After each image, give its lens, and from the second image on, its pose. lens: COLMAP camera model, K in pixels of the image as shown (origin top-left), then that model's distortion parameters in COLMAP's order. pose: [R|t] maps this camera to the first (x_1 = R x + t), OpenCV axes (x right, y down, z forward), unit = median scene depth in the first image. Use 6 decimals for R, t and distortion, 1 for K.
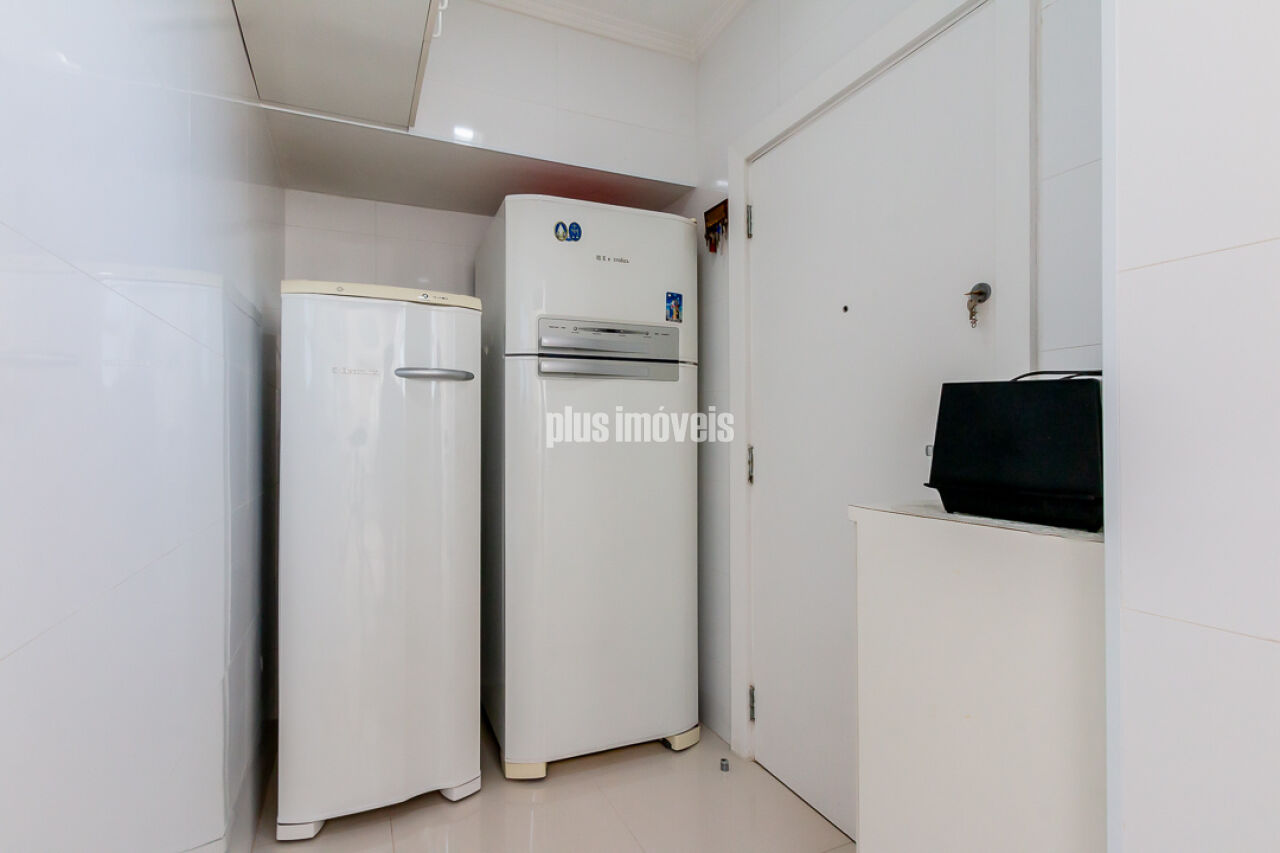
lens RADIAL K [[594.4, 0, 614.4], [0, 594.4, 431.9], [0, 0, 1]] dist [0.028443, -0.000127]
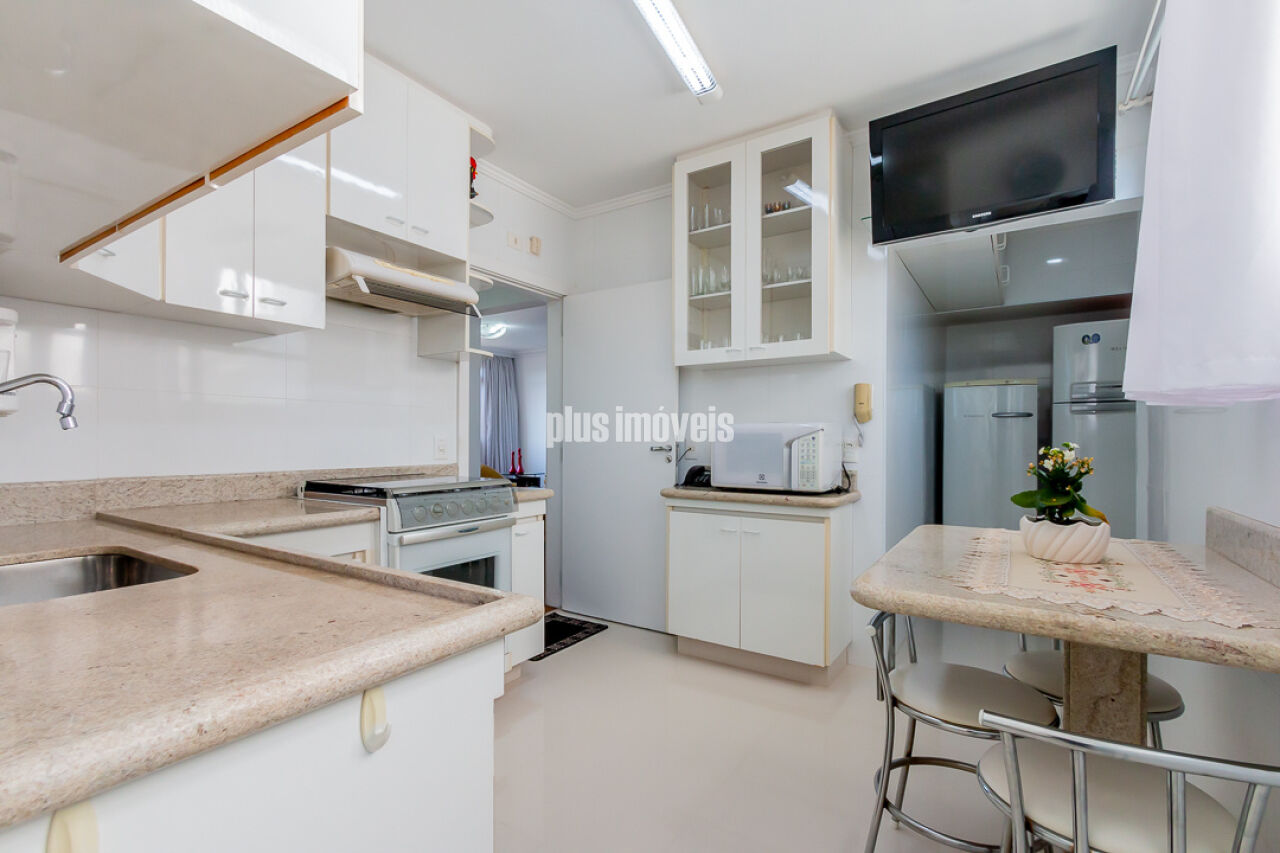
lens RADIAL K [[594.4, 0, 614.4], [0, 594.4, 431.9], [0, 0, 1]] dist [0.028443, -0.000127]
pose [[0.539240, -0.004674, -0.842139, 0.781984], [-0.002058, 0.999974, -0.006868, -0.011160], [0.842150, 0.005437, 0.539216, -1.457718]]
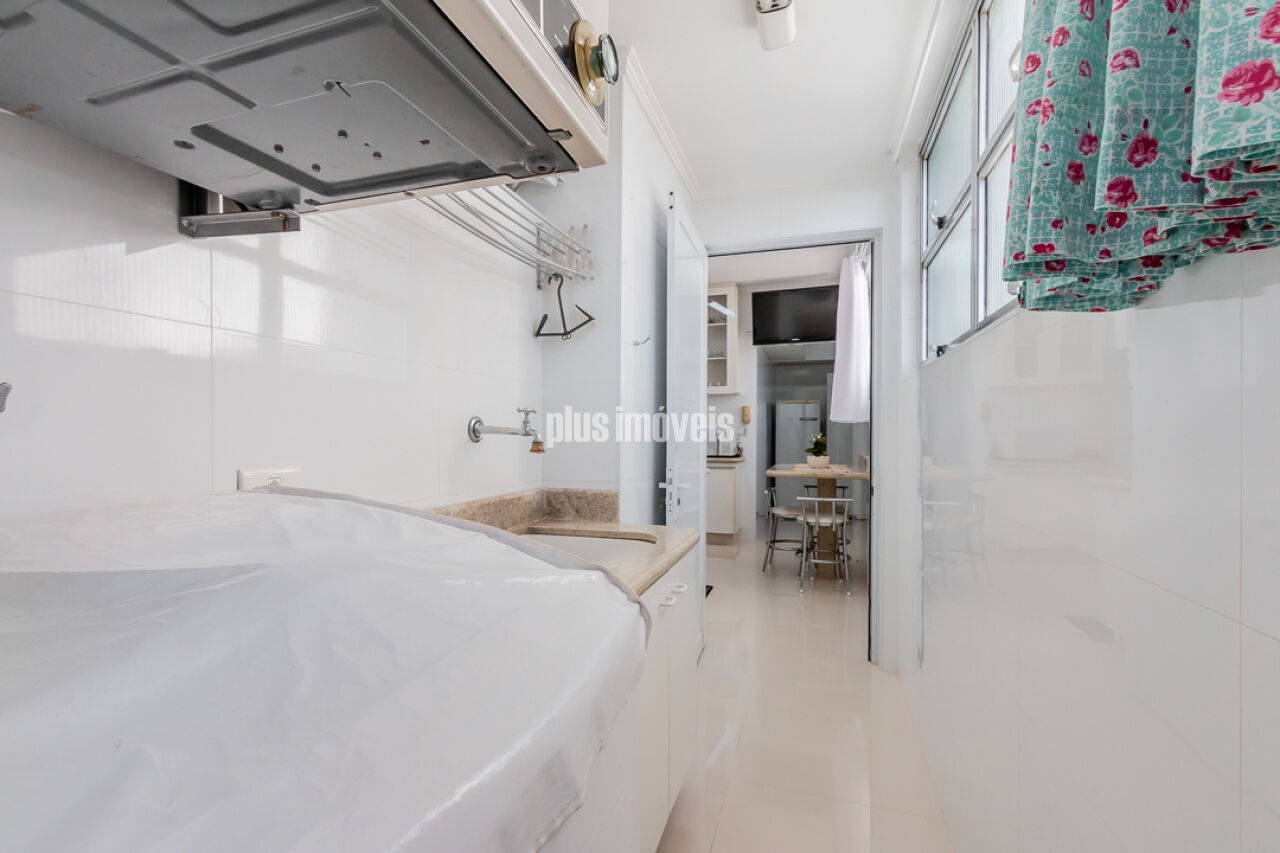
lens RADIAL K [[594.4, 0, 614.4], [0, 594.4, 431.9], [0, 0, 1]] dist [0.028443, -0.000127]
pose [[0.739968, 0.001673, -0.672640, 1.489054], [-0.000538, 0.999998, 0.001895, -0.010354], [0.672642, -0.001040, 0.739967, -2.989679]]
